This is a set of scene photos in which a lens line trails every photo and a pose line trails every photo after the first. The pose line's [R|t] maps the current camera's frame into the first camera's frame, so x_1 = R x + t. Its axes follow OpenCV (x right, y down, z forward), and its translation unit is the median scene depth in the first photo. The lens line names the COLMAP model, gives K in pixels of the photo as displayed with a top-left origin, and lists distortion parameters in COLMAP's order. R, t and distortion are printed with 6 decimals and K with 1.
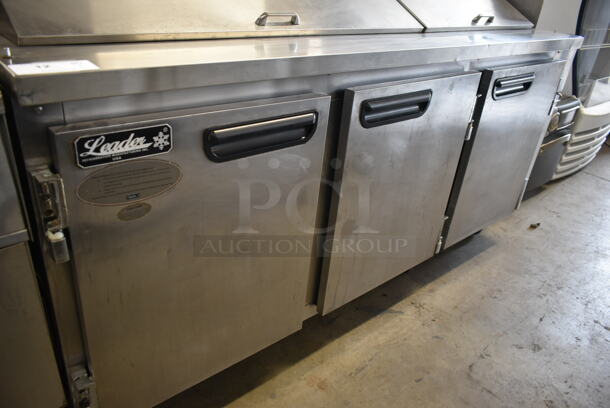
lens RADIAL K [[464.1, 0, 304.2], [0, 464.1, 201.9], [0, 0, 1]] dist [-0.014883, 0.002459]
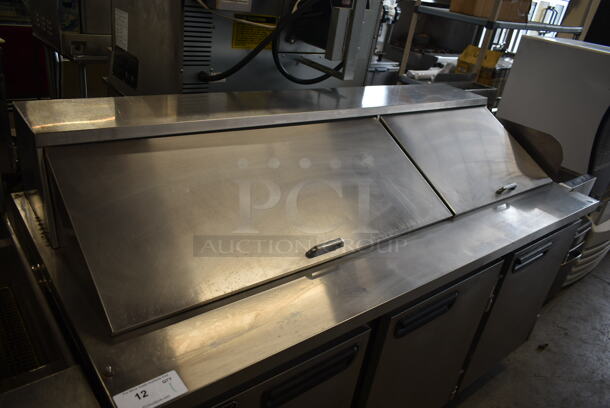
lens RADIAL K [[464.1, 0, 305.0], [0, 464.1, 203.2], [0, 0, 1]] dist [-0.014883, 0.002459]
pose [[0.998230, 0.059052, -0.007108, -0.073381], [-0.059234, 0.997826, -0.028895, -0.324707], [0.005387, 0.029265, 0.999557, -0.076962]]
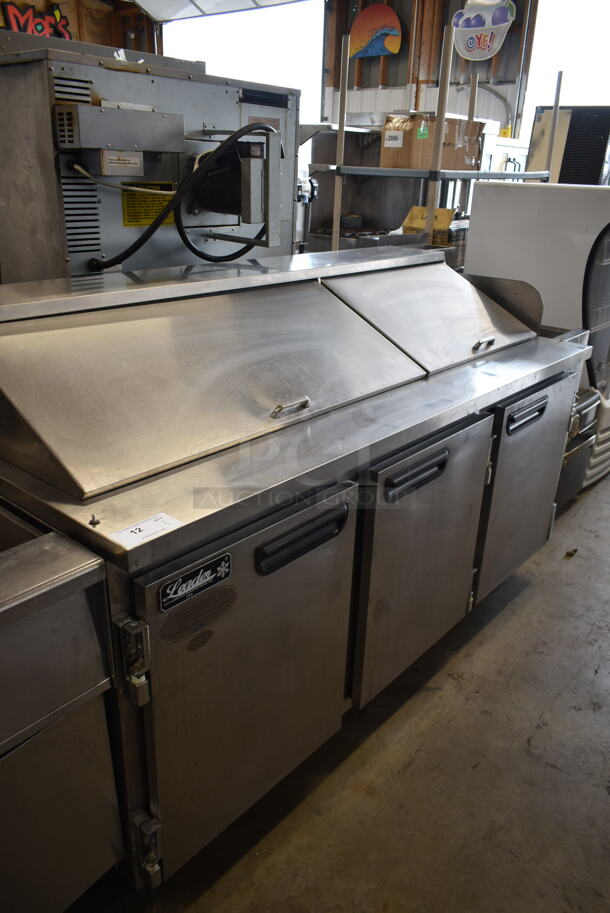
lens RADIAL K [[694.6, 0, 304.5], [0, 694.6, 460.6], [0, 0, 1]] dist [-0.014883, 0.002459]
pose [[0.986933, -0.115516, 0.112334, -0.142610], [0.124444, 0.989313, -0.075990, -0.119978], [-0.102355, 0.088976, 0.990761, -0.296949]]
